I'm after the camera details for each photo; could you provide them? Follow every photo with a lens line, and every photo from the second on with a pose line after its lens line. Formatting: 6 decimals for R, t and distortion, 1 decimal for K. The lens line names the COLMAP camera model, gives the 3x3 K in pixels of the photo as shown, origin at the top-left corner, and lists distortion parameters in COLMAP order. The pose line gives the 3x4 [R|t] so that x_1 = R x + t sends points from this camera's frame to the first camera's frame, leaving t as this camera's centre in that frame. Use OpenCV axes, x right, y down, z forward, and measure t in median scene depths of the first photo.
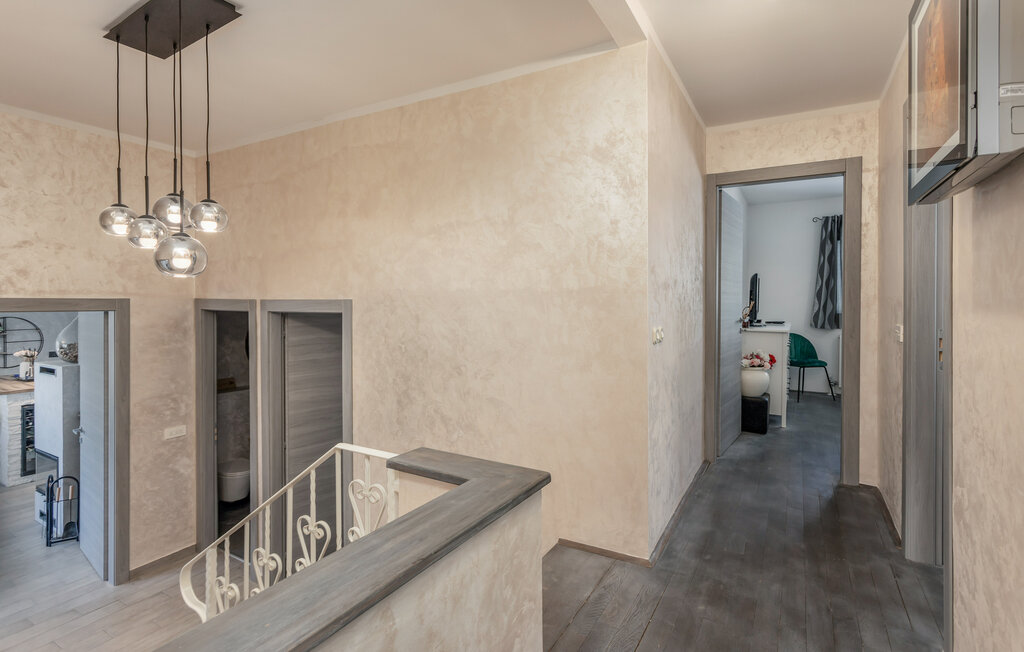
lens RADIAL K [[496.3, 0, 515.4], [0, 496.3, 303.7], [0, 0, 1]] dist [-0.001505, 0.000055]
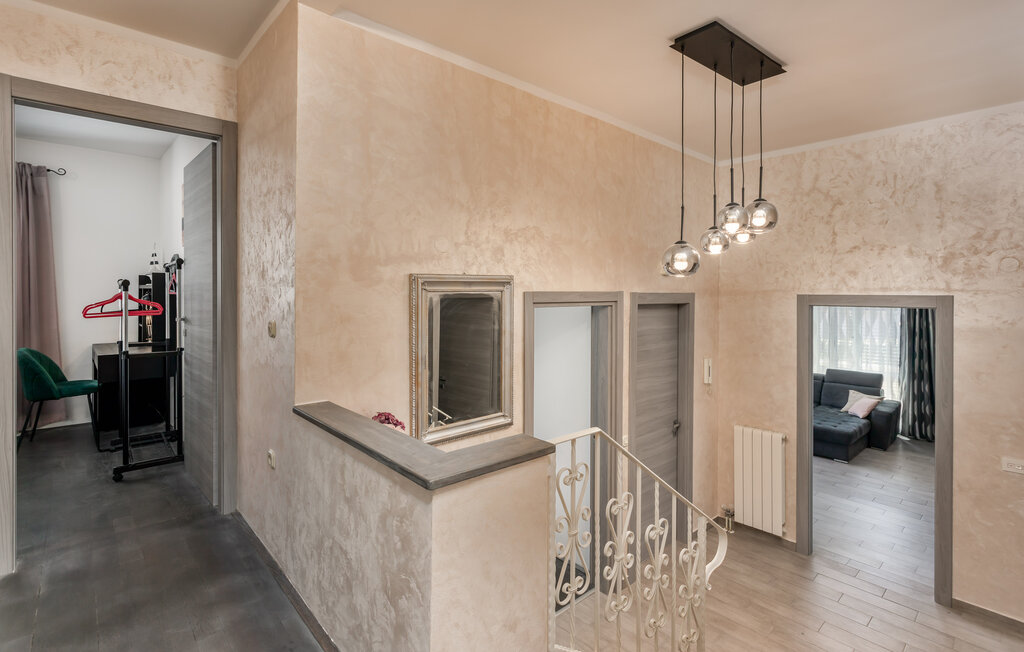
lens RADIAL K [[484.5, 0, 511.5], [0, 484.5, 294.4], [0, 0, 1]] dist [0.002360, 0.000450]
pose [[-0.319020, -0.002322, -0.947745, 0.351201], [-0.013733, 0.999903, 0.002173, -0.003787], [0.947649, 0.013709, -0.319021, 0.573982]]
